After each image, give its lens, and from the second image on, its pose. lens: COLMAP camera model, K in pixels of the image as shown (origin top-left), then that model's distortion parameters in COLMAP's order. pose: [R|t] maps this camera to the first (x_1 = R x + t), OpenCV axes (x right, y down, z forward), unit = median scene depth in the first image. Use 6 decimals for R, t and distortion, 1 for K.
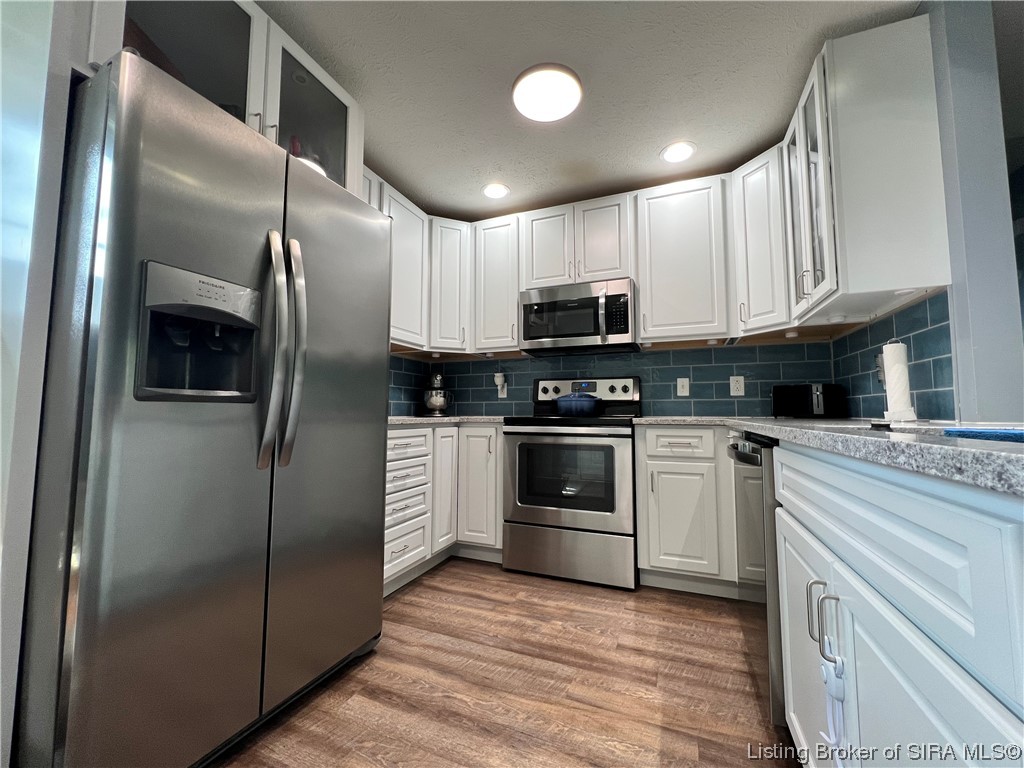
lens RADIAL K [[409.1, 0, 509.6], [0, 409.1, 377.3], [0, 0, 1]] dist [-0.001888, -0.000025]
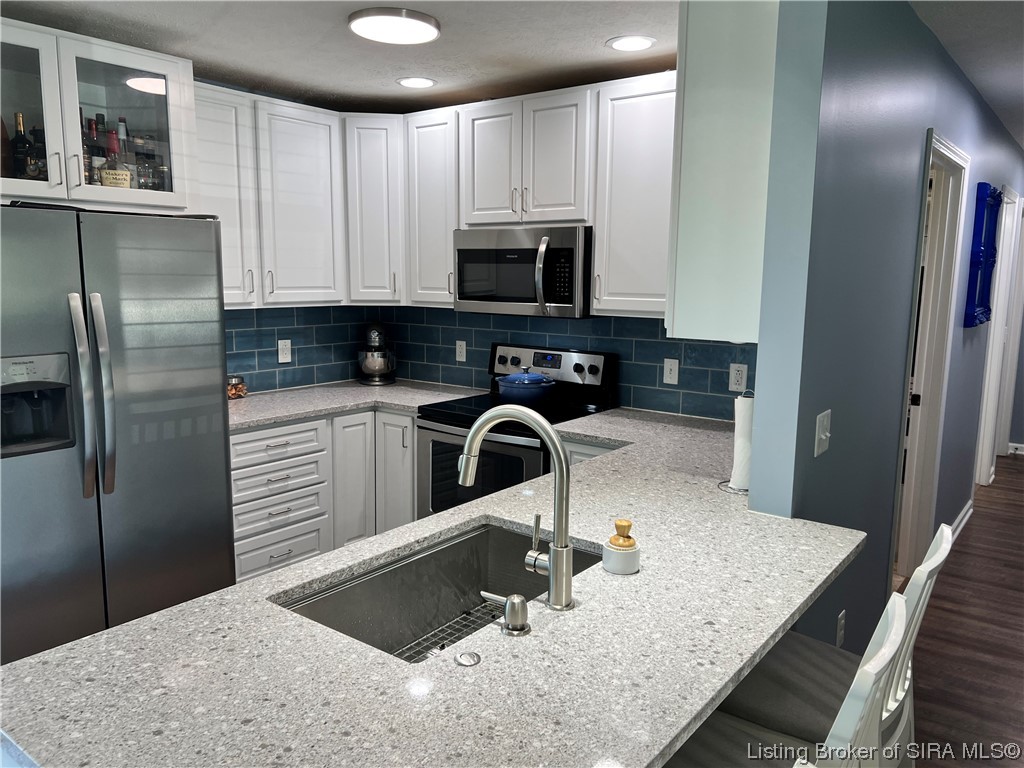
lens RADIAL K [[775.6, 0, 512.9], [0, 775.6, 388.1], [0, 0, 1]] dist [0.001763, -0.000943]
pose [[0.963764, 0.047134, -0.262558, 0.497614], [0.015116, 0.973034, 0.230164, -0.250766], [0.266327, -0.225793, 0.937063, -0.315348]]
